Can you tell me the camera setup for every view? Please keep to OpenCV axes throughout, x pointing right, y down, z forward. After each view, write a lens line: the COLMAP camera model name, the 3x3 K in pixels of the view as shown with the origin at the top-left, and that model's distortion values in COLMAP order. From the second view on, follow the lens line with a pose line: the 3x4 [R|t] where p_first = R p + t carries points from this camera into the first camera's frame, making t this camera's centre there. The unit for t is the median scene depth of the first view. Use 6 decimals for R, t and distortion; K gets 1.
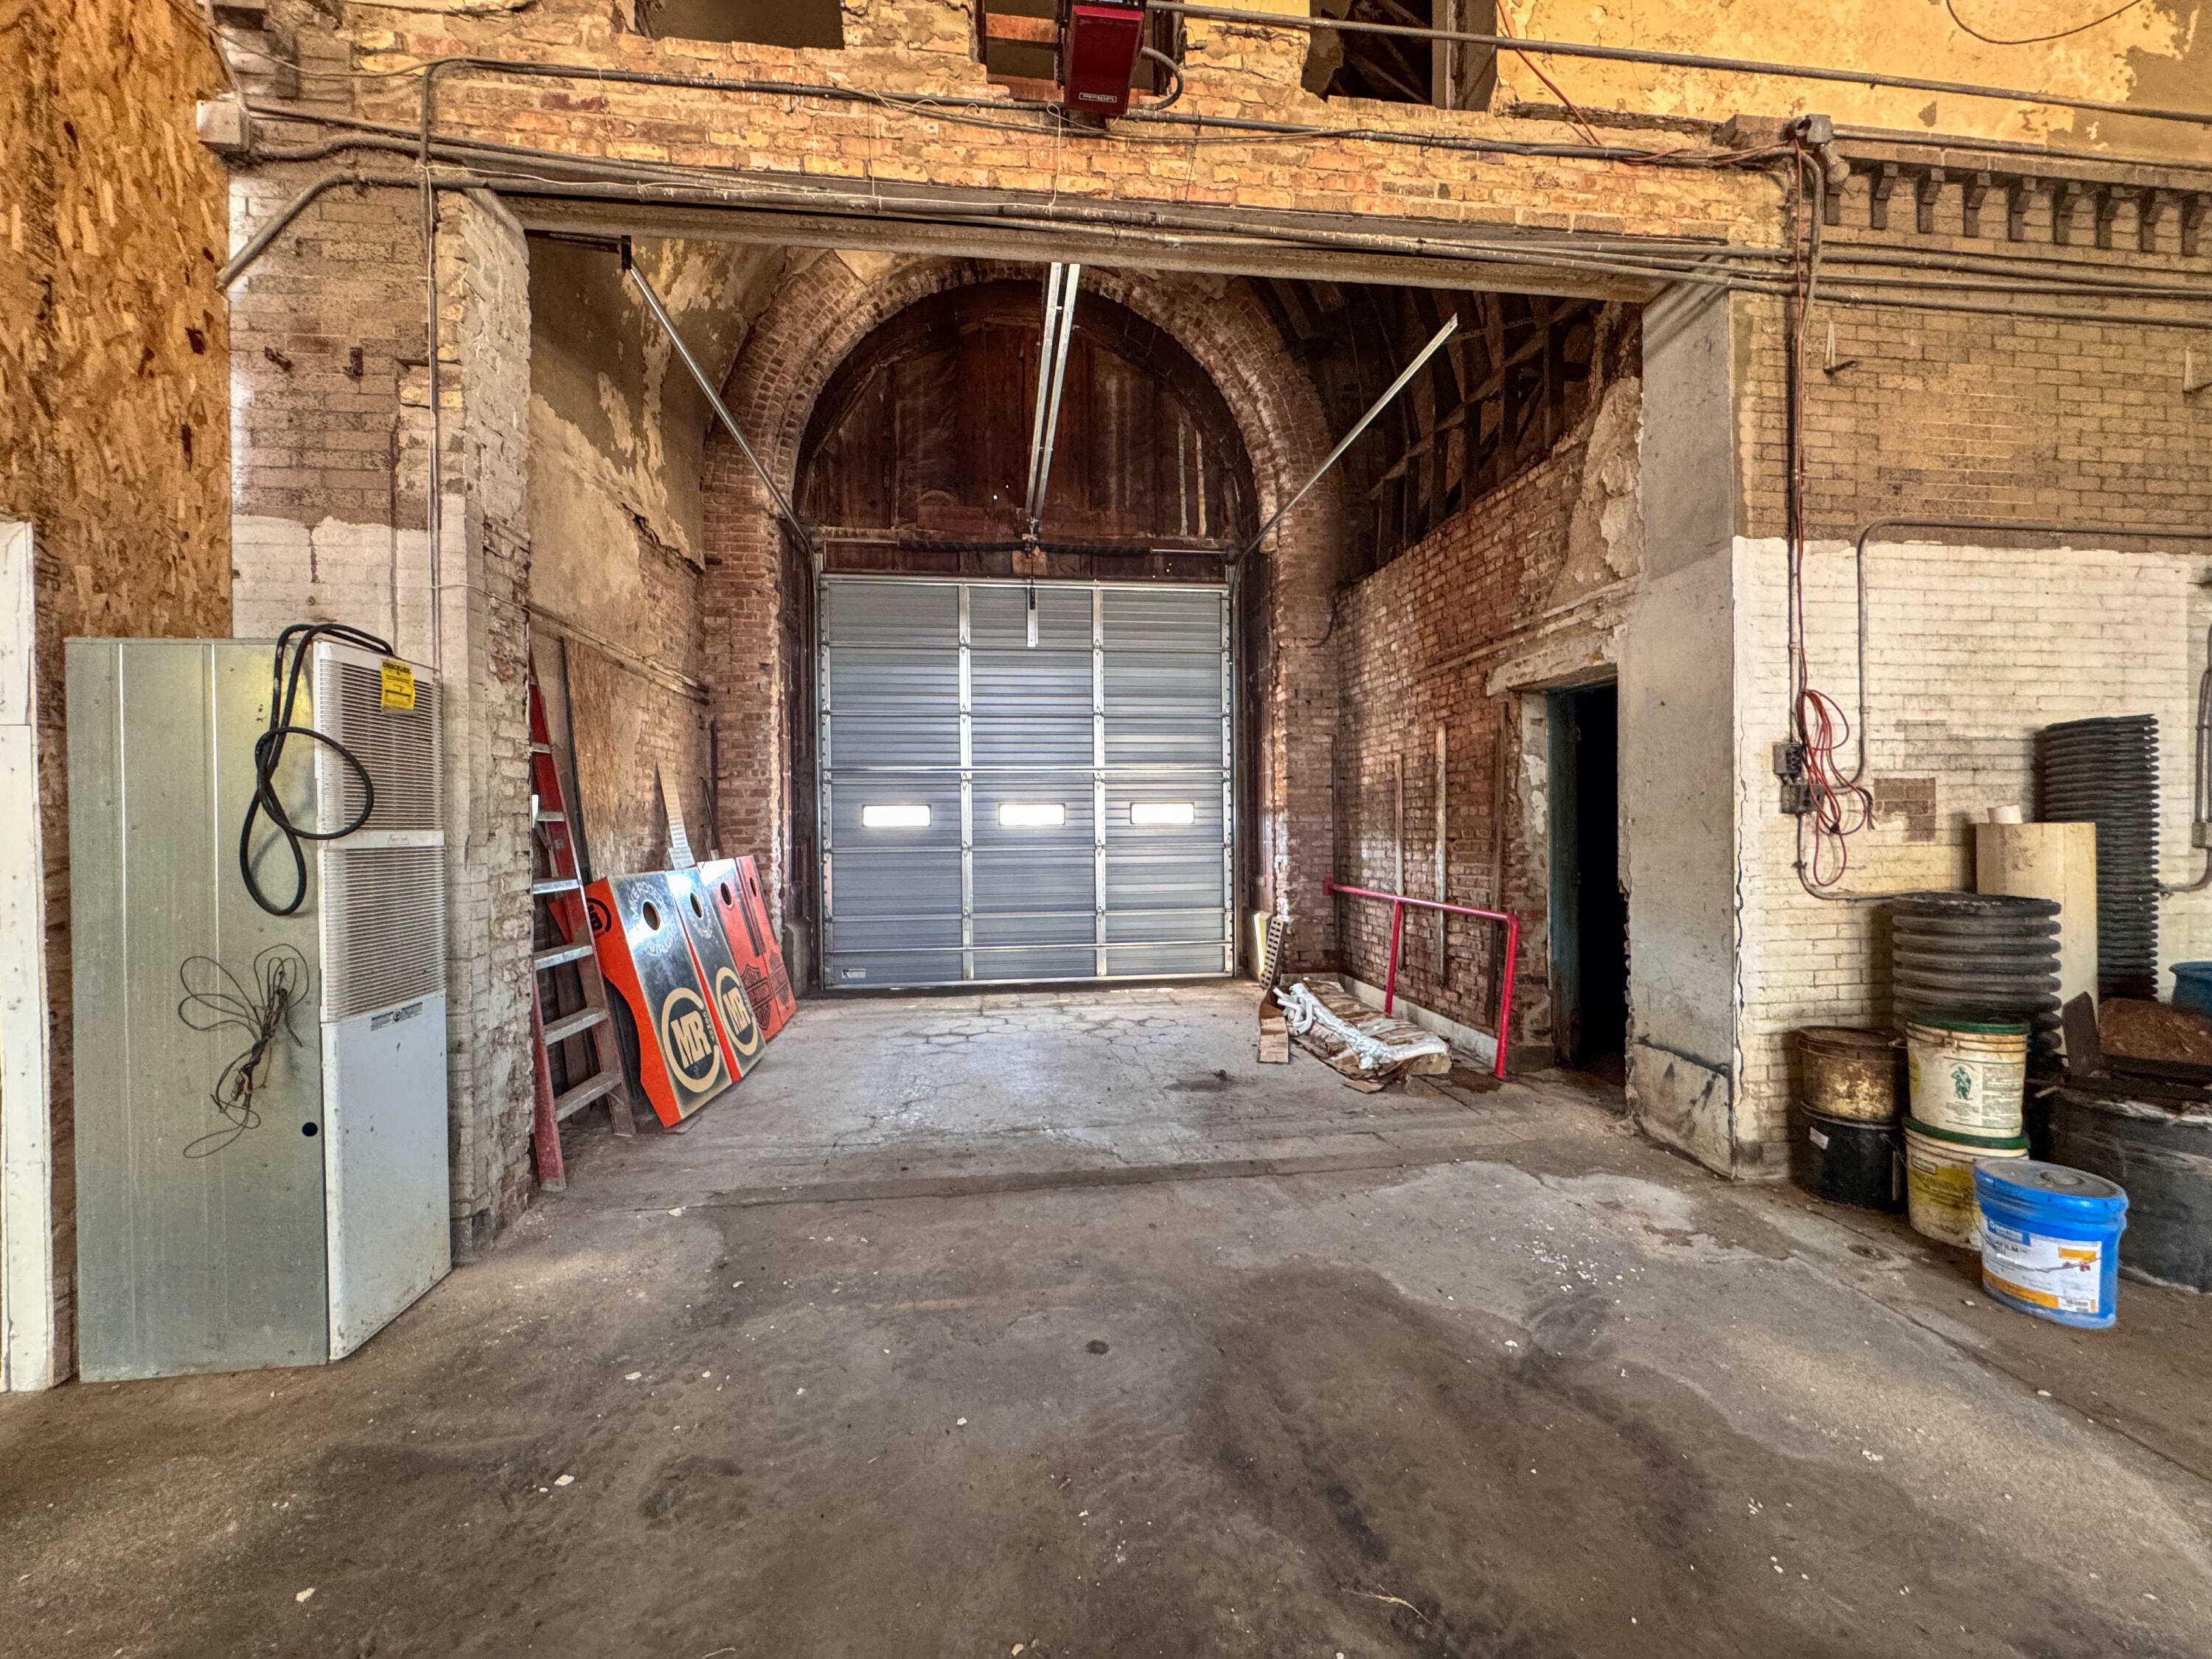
lens RADIAL K [[884.5, 0, 1103.0], [0, 884.5, 827.1], [0, 0, 1]] dist [-0.001351, 0.000062]
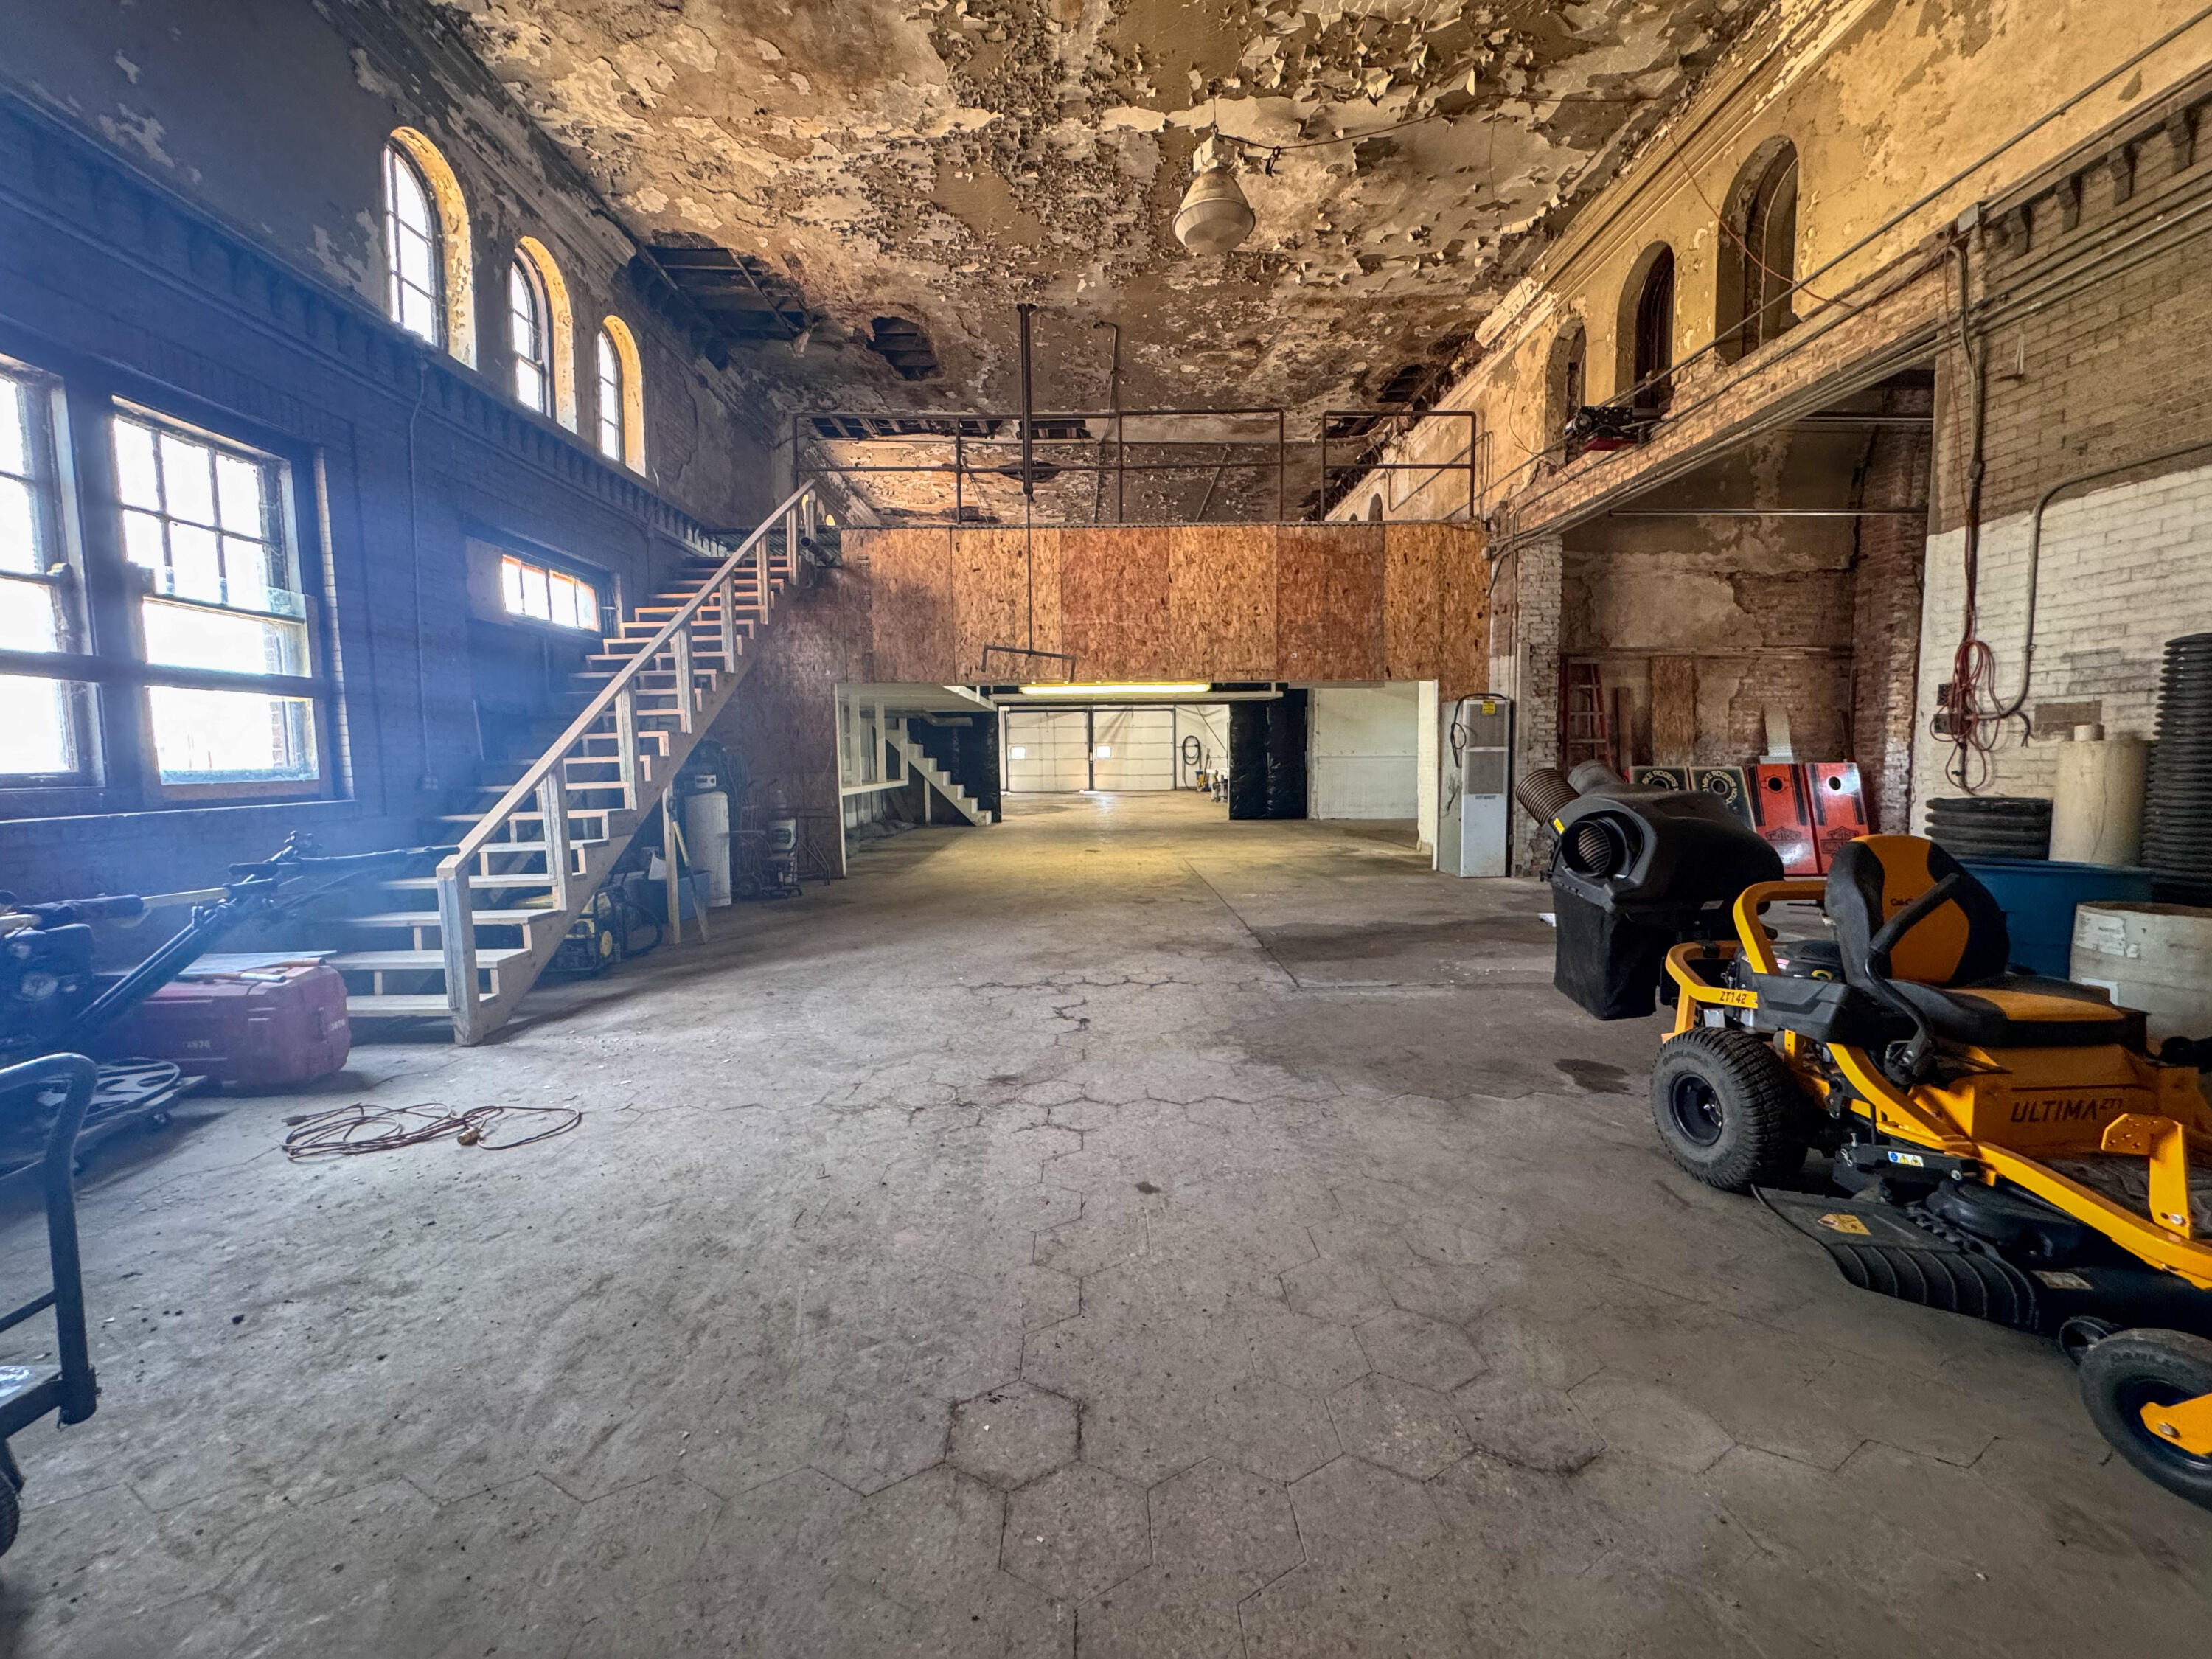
lens RADIAL K [[884.5, 0, 1103.0], [0, 884.5, 827.1], [0, 0, 1]] dist [-0.001351, 0.000062]
pose [[-0.105674, 0.091143, -0.990215, 2.237703], [0.007131, 0.995835, 0.090899, -0.006581], [0.994375, 0.002545, -0.105884, -0.146582]]
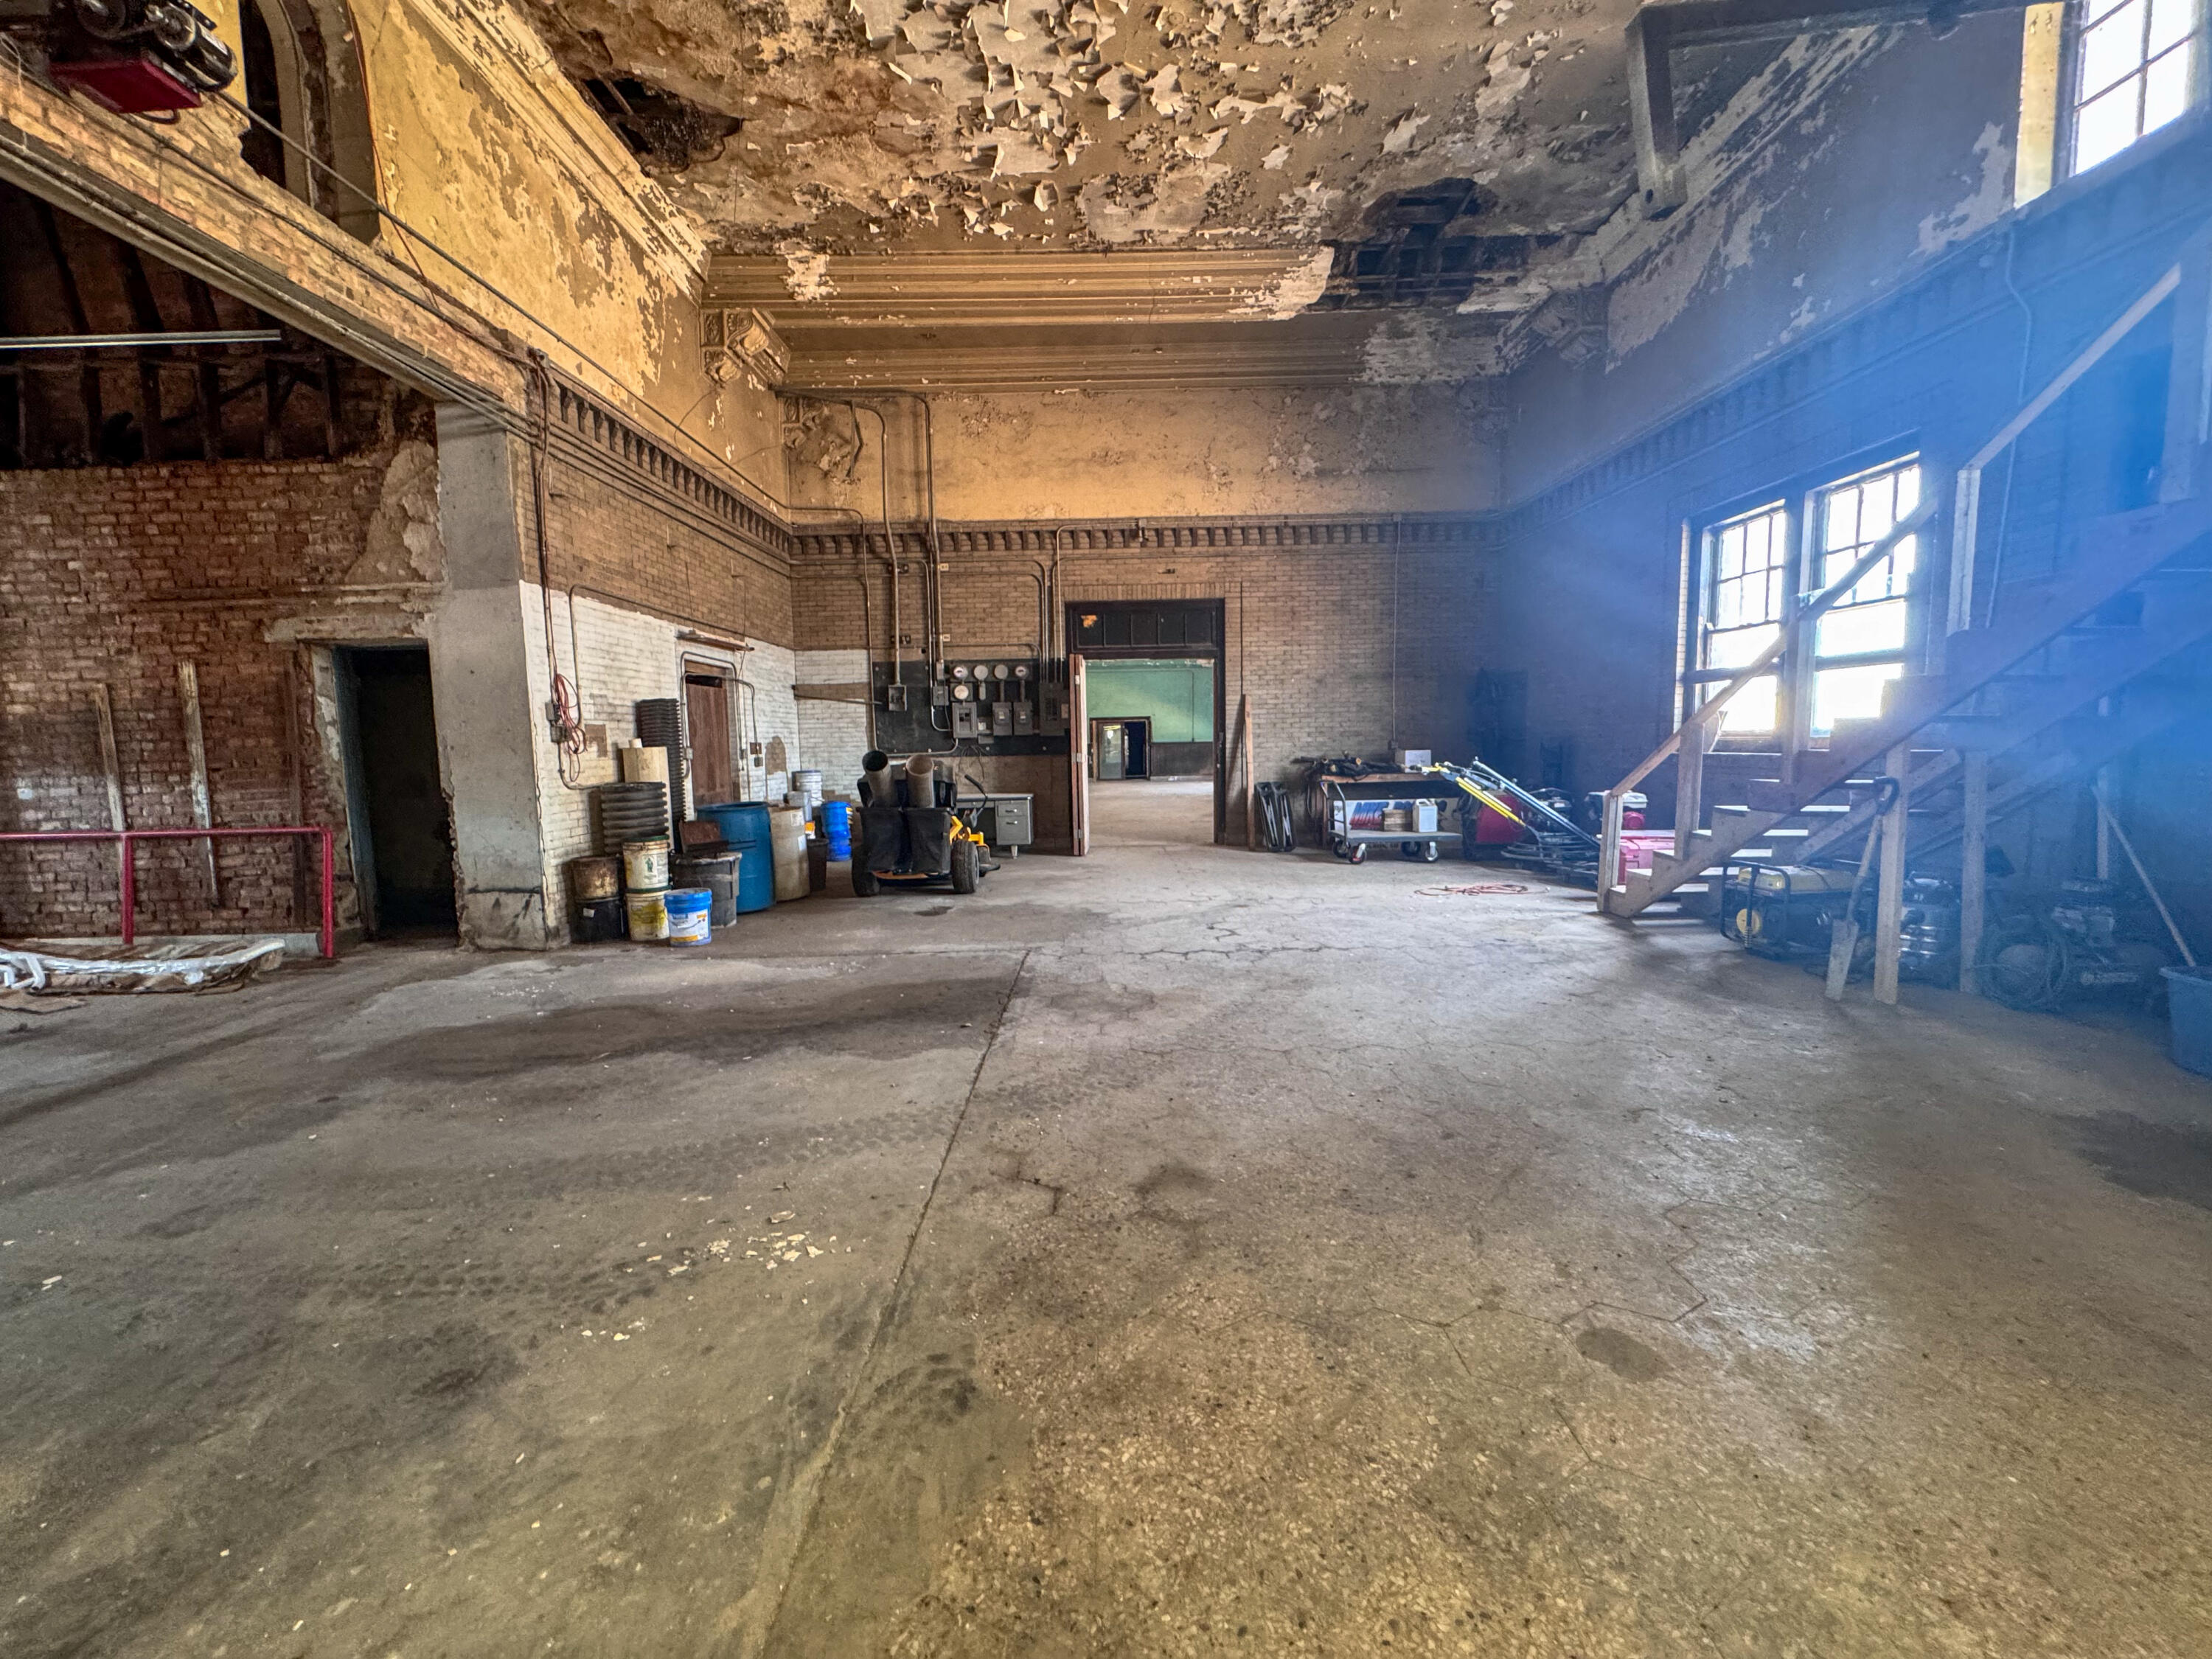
lens RADIAL K [[884.5, 0, 1103.0], [0, 884.5, 827.1], [0, 0, 1]] dist [-0.001351, 0.000062]
pose [[0.125068, -0.088837, 0.988163, -0.867004], [0.024752, 0.995953, 0.086405, 0.028166], [-0.991839, 0.013653, 0.126760, -0.327099]]
